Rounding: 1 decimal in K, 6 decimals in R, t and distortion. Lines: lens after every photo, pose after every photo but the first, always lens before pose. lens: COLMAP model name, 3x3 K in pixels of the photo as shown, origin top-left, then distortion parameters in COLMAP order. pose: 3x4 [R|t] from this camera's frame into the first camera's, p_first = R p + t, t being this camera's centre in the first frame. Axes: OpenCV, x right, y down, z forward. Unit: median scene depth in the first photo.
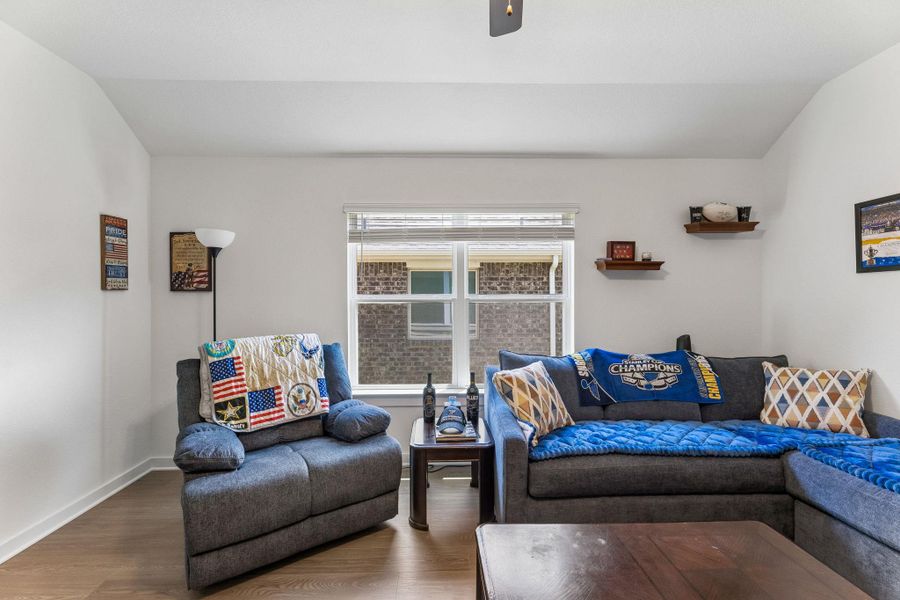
lens RADIAL K [[412.9, 0, 450.5], [0, 412.9, 297.3], [0, 0, 1]] dist [-0.000339, 0.000140]
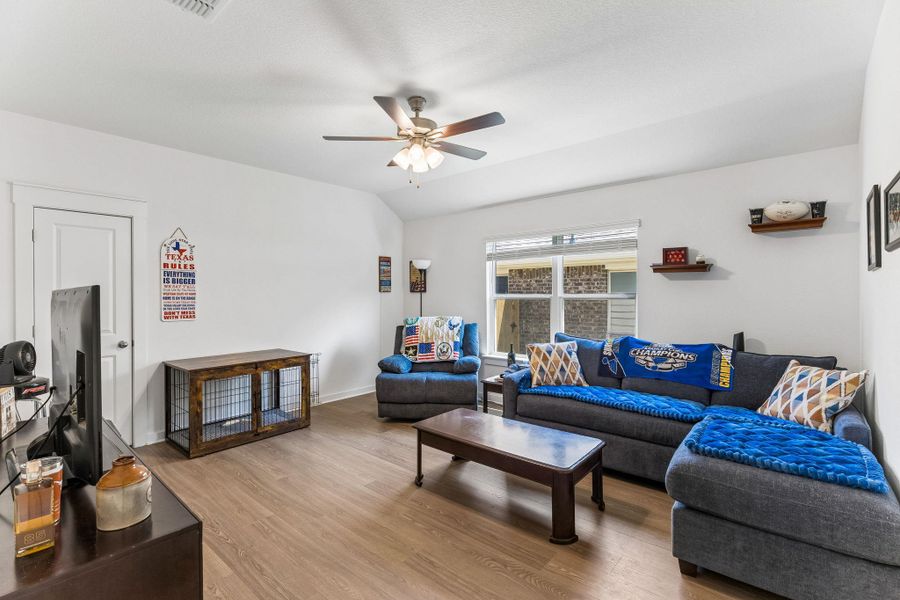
lens RADIAL K [[412.9, 0, 450.5], [0, 412.9, 297.3], [0, 0, 1]] dist [-0.000339, 0.000140]
pose [[0.743263, 0.004766, -0.668982, 0.834951], [-0.001264, 0.999983, 0.005721, -0.002859], [0.668998, -0.003406, 0.743257, -0.328649]]
